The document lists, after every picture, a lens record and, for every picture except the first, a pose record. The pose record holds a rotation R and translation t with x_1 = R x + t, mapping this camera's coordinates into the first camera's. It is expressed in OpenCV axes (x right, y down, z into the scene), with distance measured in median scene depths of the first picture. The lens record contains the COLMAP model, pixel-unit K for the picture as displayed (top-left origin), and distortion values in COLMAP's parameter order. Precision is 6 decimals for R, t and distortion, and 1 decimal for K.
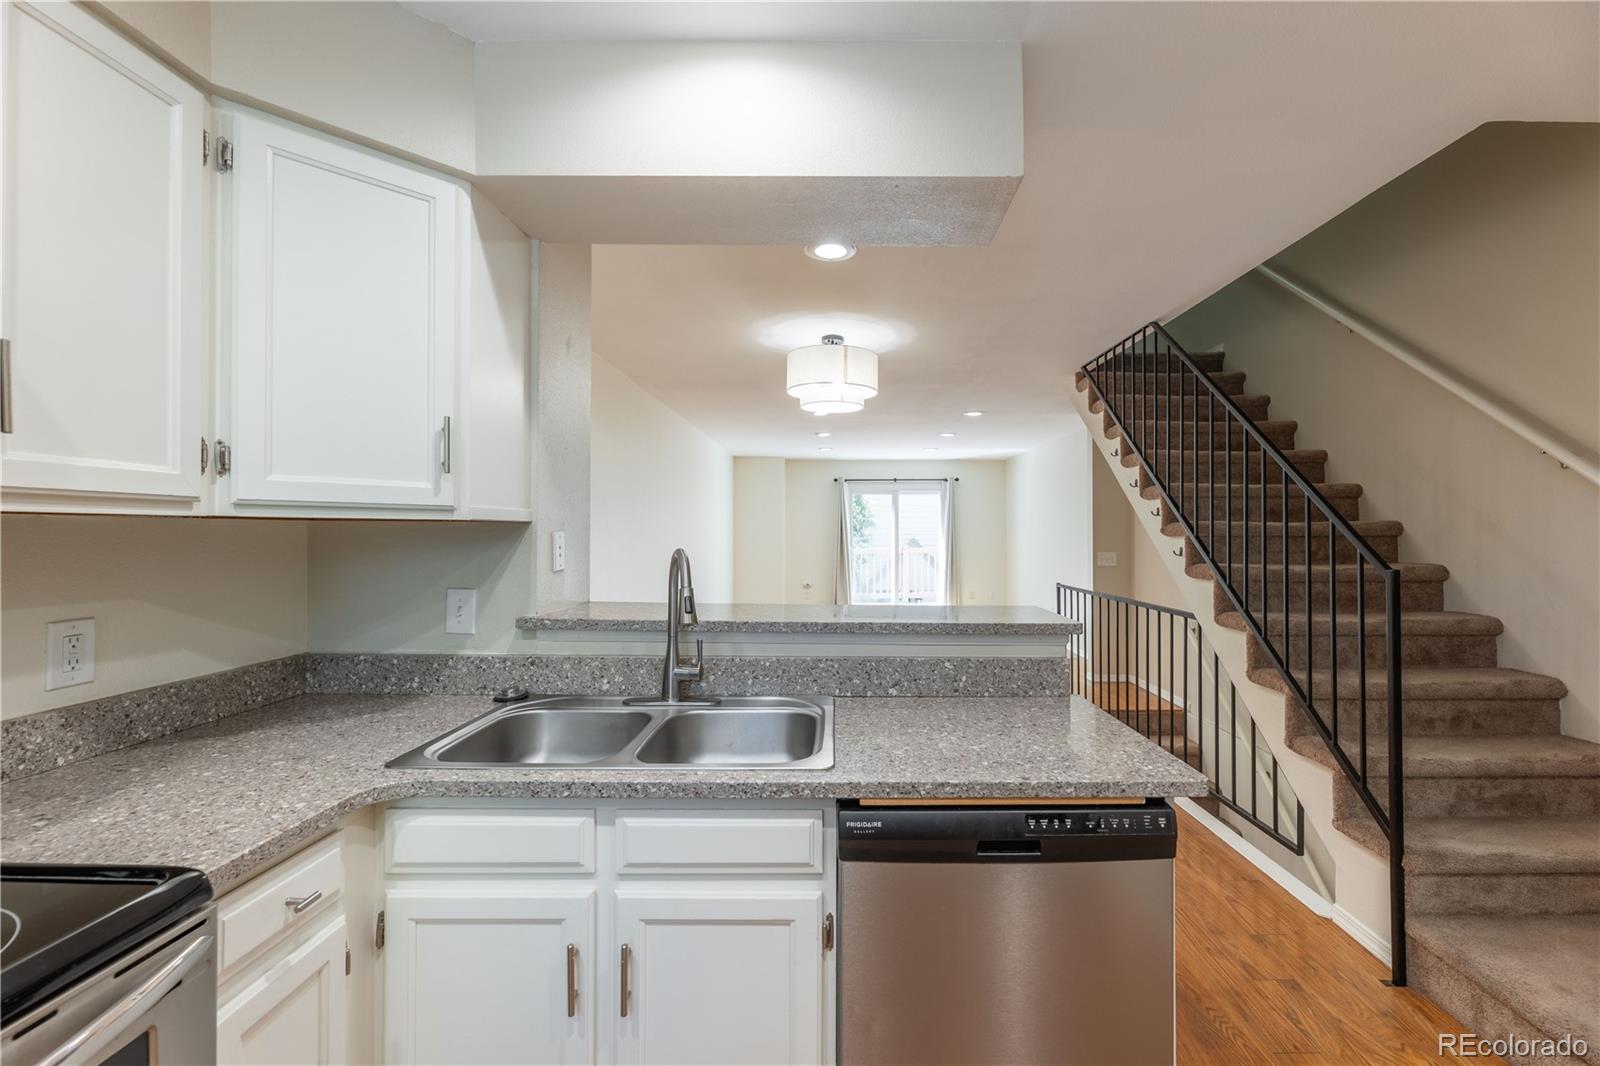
lens RADIAL K [[651.1, 0, 842.3], [0, 651.1, 527.4], [0, 0, 1]] dist [-0.003697, -0.000467]
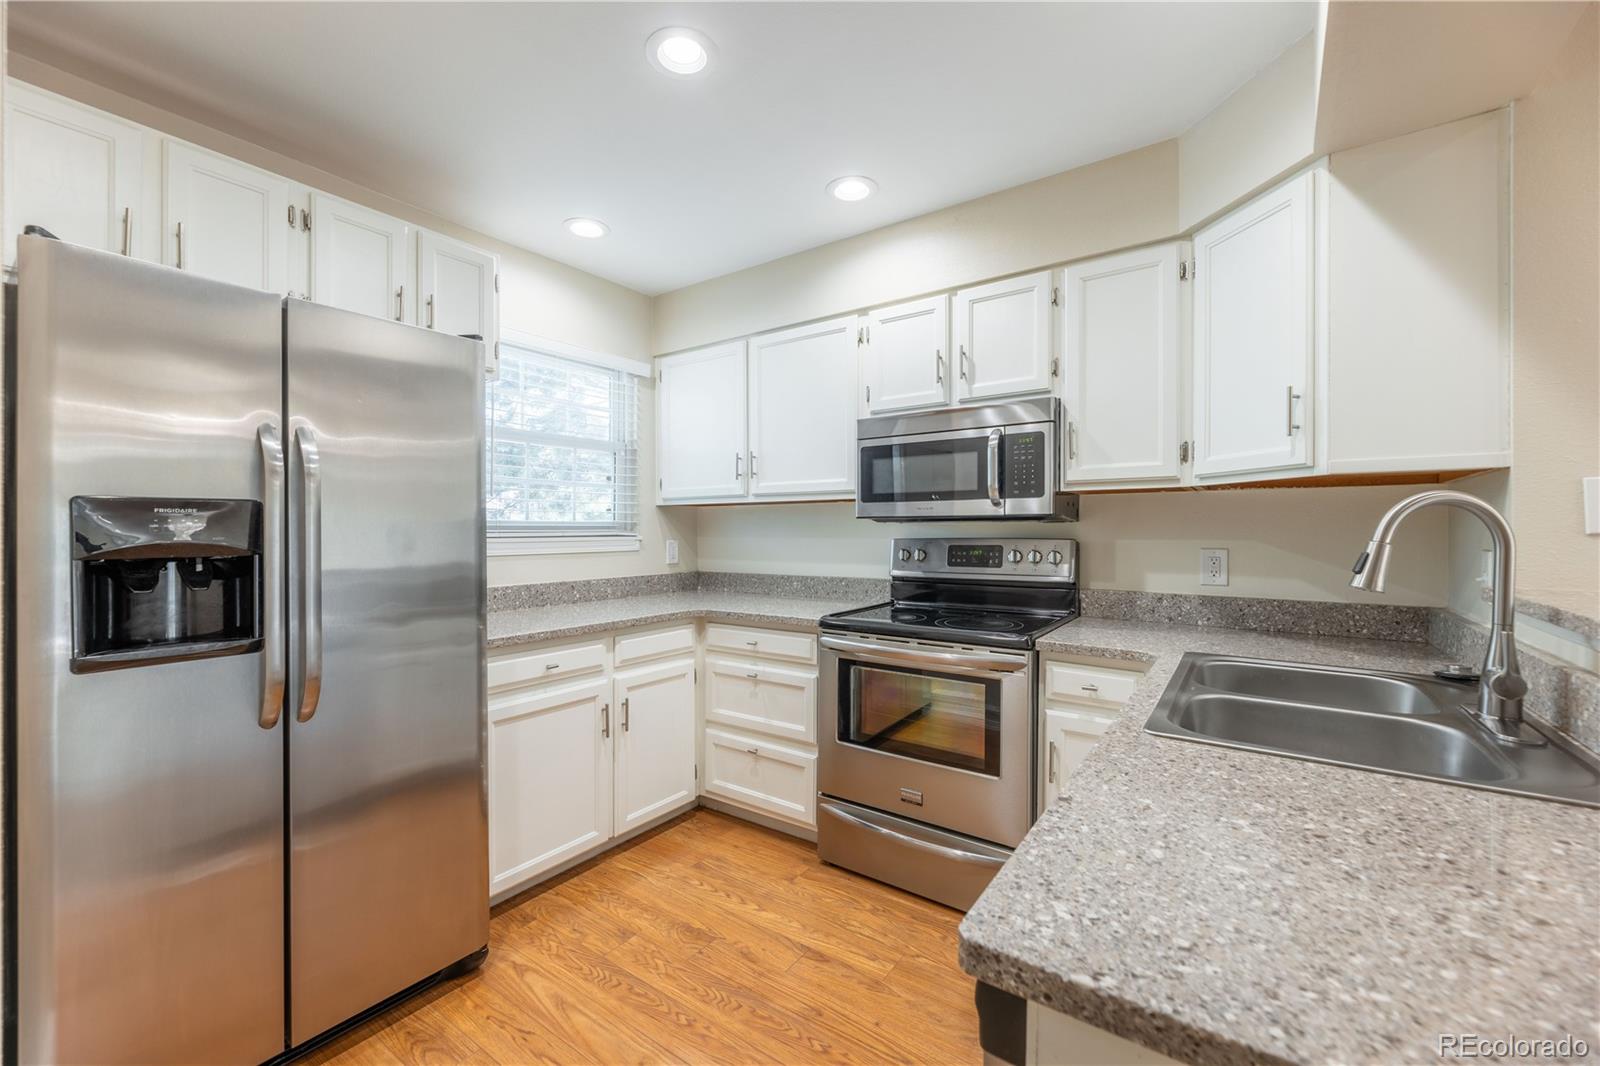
lens RADIAL K [[651.1, 0, 809.8], [0, 651.1, 526.0], [0, 0, 1]] dist [-0.003697, -0.000467]
pose [[-0.569419, -0.010383, -0.821982, 0.931672], [0.005470, 0.999850, -0.016419, 0.101927], [0.822029, -0.013846, -0.569277, 1.095085]]
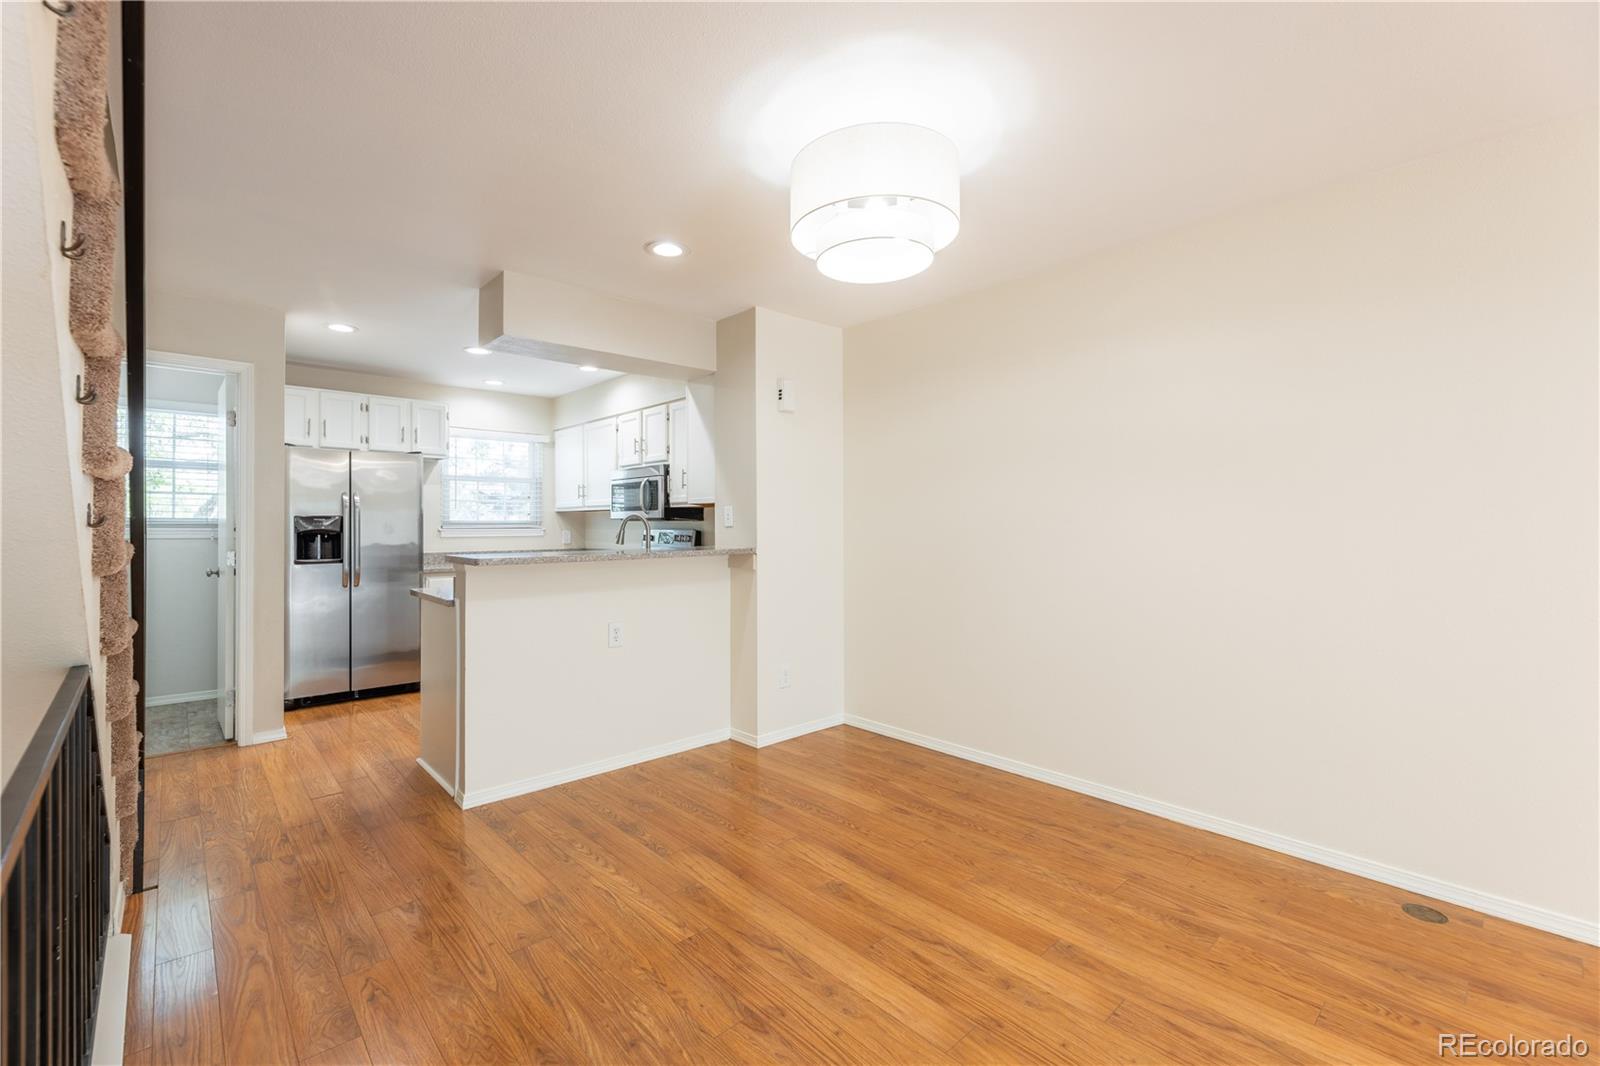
lens RADIAL K [[673.0, 0, 787.0], [0, 673.0, 531.3], [0, 0, 1]] dist [-0.010975, 0.000017]
pose [[-0.743072, 0.000426, -0.669211, 1.316066], [-0.000310, 0.999999, 0.000981, 0.120416], [0.669211, 0.000936, -0.743071, 5.301733]]
